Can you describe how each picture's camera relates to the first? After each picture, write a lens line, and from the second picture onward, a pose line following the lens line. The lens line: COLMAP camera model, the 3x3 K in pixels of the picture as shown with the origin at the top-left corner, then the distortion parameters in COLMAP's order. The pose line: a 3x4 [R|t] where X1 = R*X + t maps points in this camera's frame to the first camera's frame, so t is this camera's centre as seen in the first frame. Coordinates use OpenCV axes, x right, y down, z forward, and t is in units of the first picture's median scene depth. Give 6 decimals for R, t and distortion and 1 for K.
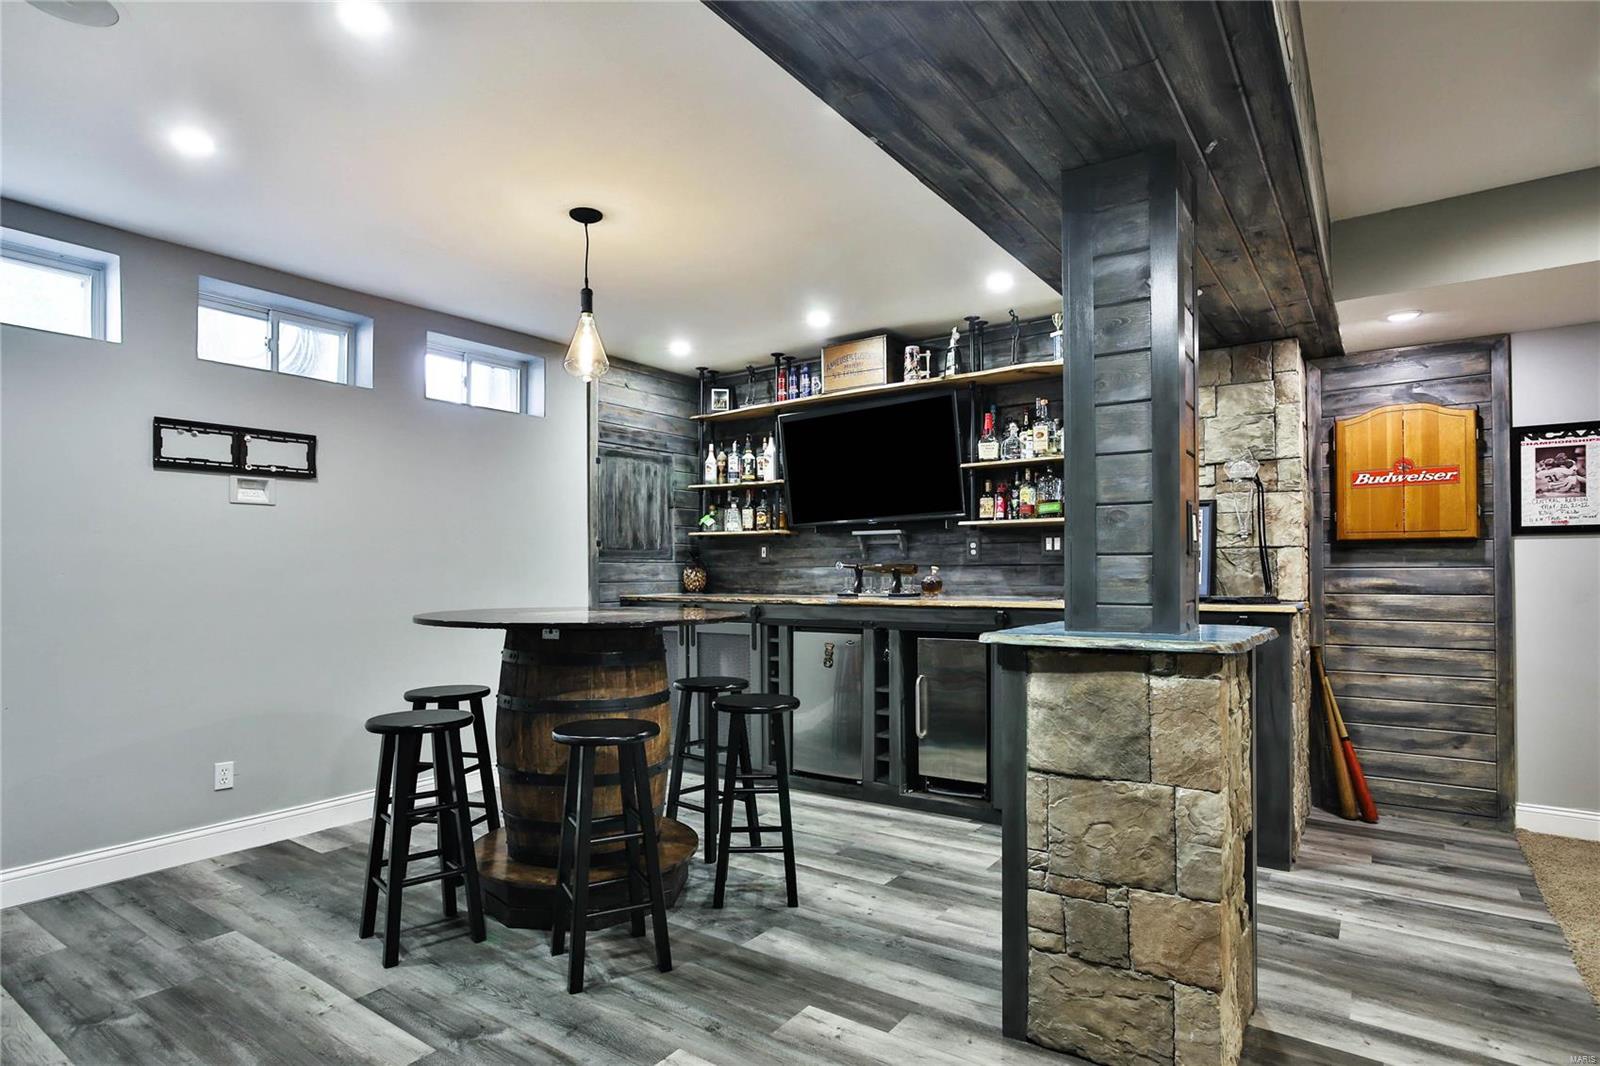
lens RADIAL K [[838.5, 0, 826.2], [0, 838.5, 557.7], [0, 0, 1]] dist [-0.053621, 0.028984]
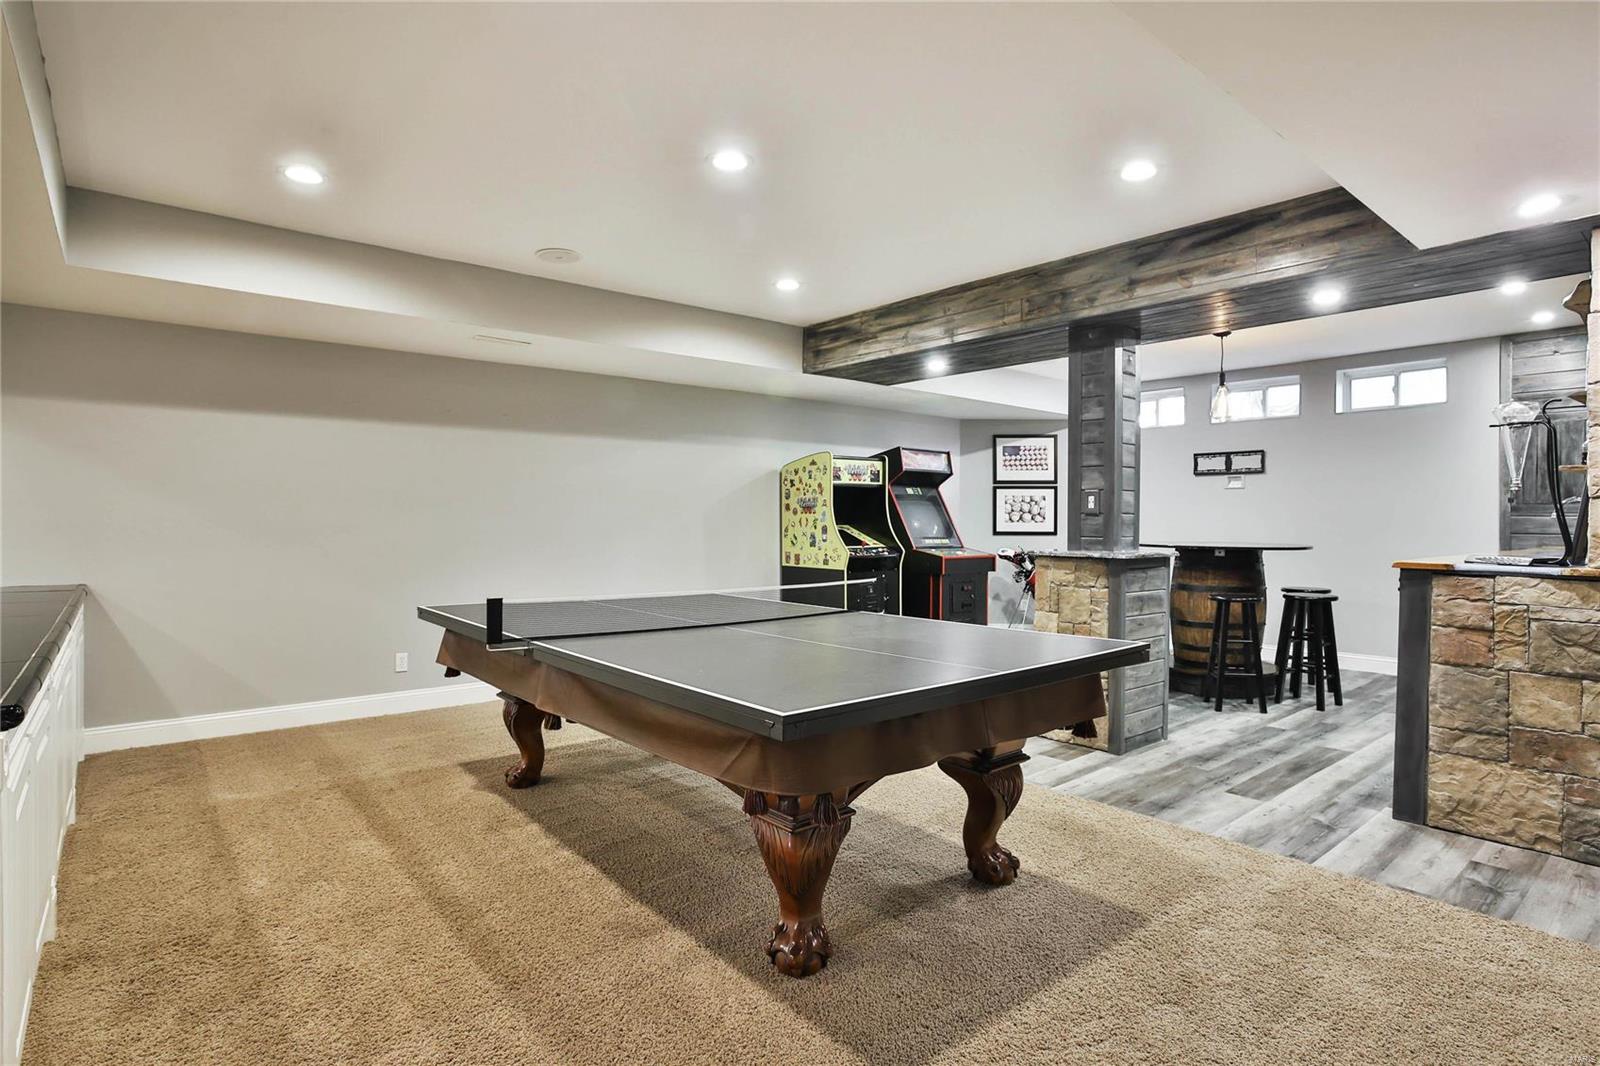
lens RADIAL K [[836.8, 0, 799.4], [0, 836.8, 529.0], [0, 0, 1]] dist [-0.065186, 0.049389]
pose [[-0.261197, 0.014440, -0.965178, 1.497269], [0.009203, 0.999880, 0.012468, -0.000510], [0.965242, -0.005625, -0.261298, 0.475304]]
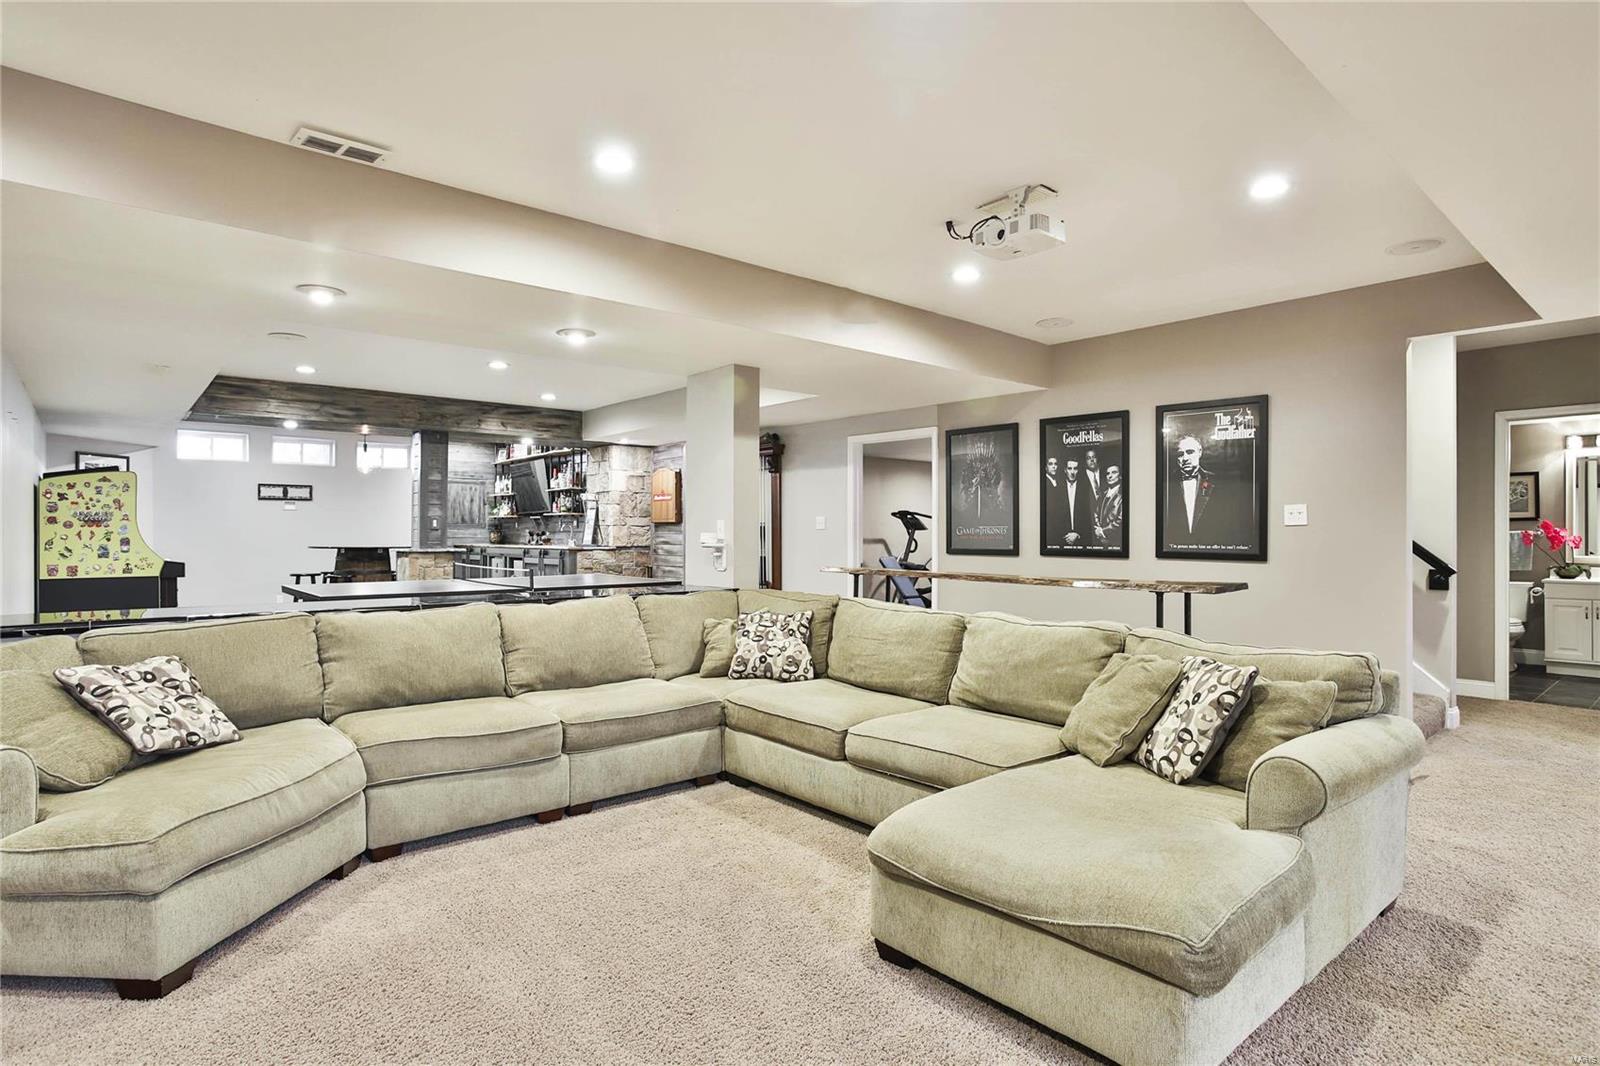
lens RADIAL K [[836.8, 0, 799.4], [0, 836.8, 529.0], [0, 0, 1]] dist [-0.065186, 0.049389]
pose [[0.967292, 0.004697, -0.253621, 1.779495], [-0.002531, 0.999957, 0.008867, -0.026611], [0.253652, -0.007935, 0.967263, -1.364350]]
